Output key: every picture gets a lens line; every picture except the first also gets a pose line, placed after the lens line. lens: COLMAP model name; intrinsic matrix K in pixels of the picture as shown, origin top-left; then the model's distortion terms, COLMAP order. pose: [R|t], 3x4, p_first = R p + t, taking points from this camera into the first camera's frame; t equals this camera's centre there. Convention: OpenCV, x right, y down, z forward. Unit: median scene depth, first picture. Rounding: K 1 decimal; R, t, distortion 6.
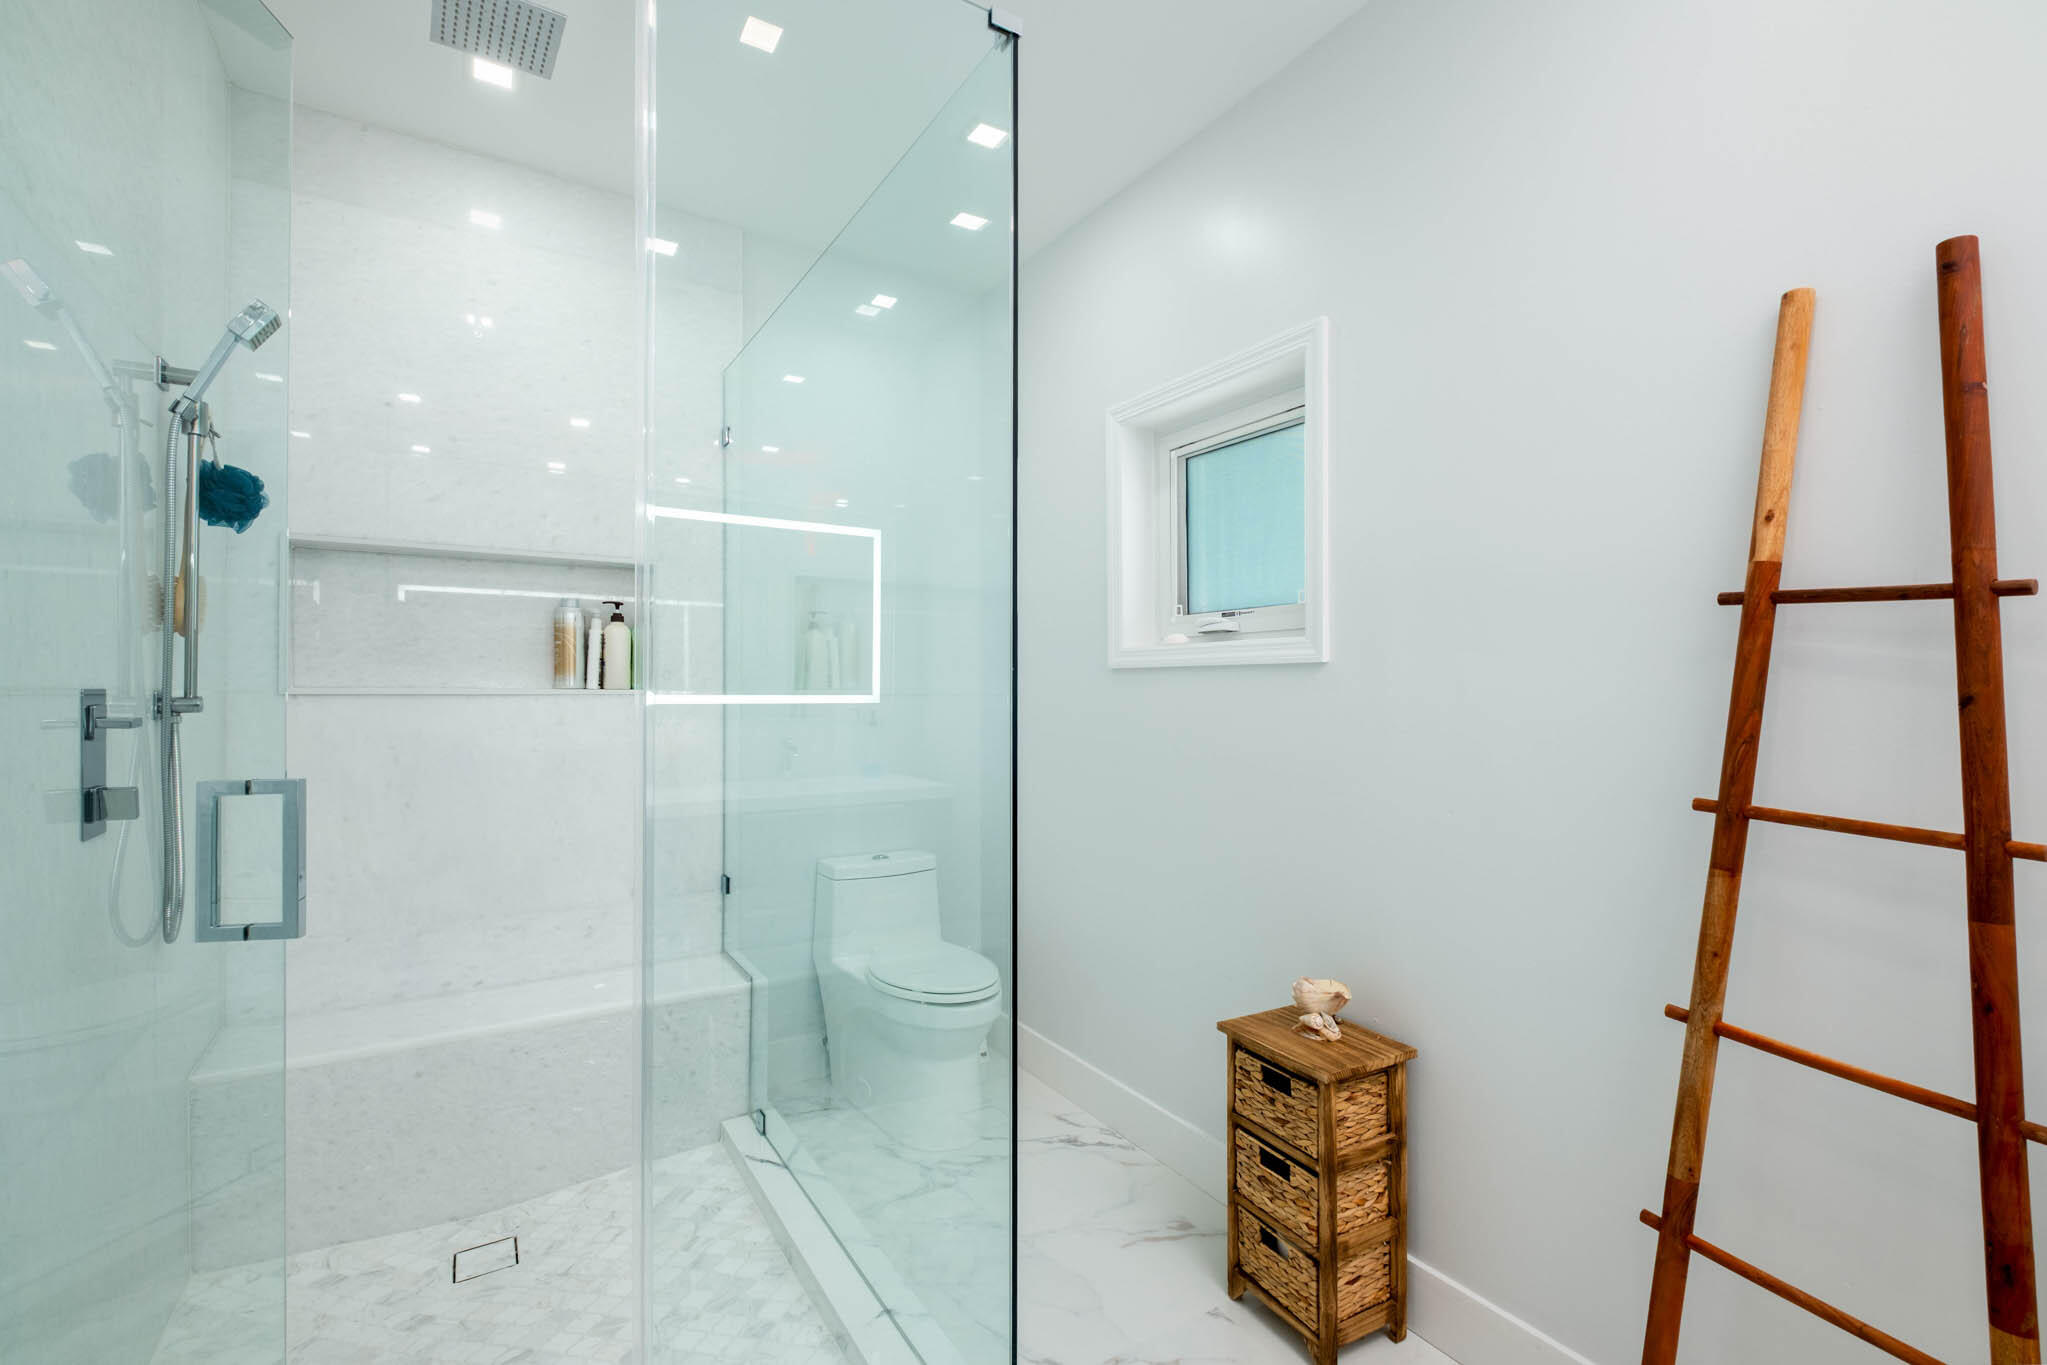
lens RADIAL K [[887.4, 0, 1012.8], [0, 887.4, 689.4], [0, 0, 1]] dist [-0.000897, -0.000927]
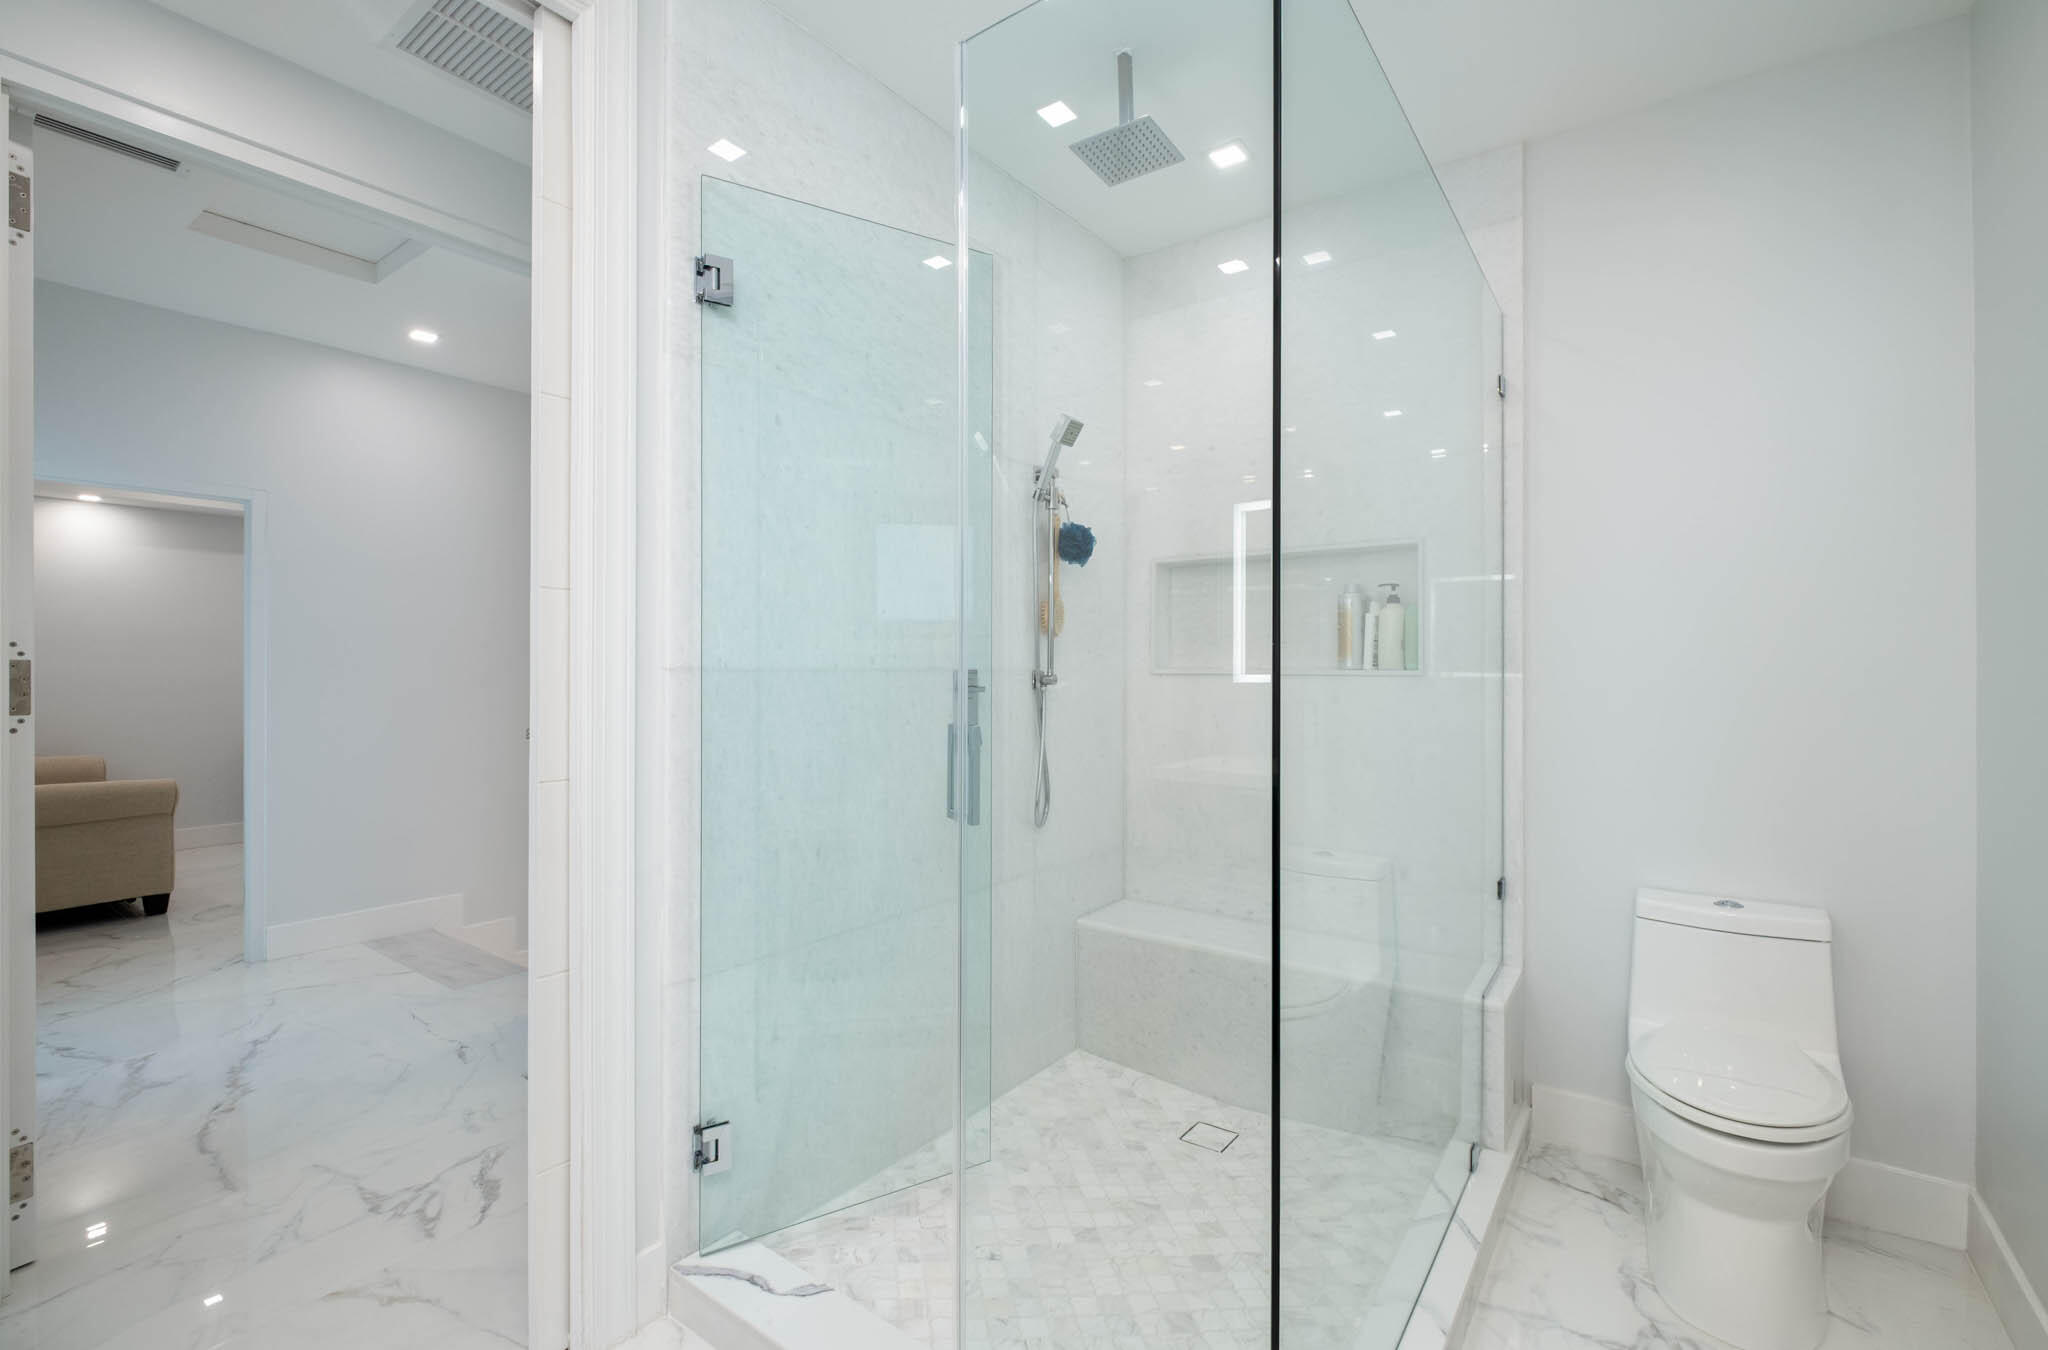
lens RADIAL K [[887.8, 0, 1017.4], [0, 887.8, 663.0], [0, 0, 1]] dist [-0.000897, -0.000927]
pose [[0.390667, -0.004342, -0.920522, 0.408442], [0.000728, 0.999990, -0.004408, -0.004441], [0.920532, 0.001052, 0.390666, 0.263322]]
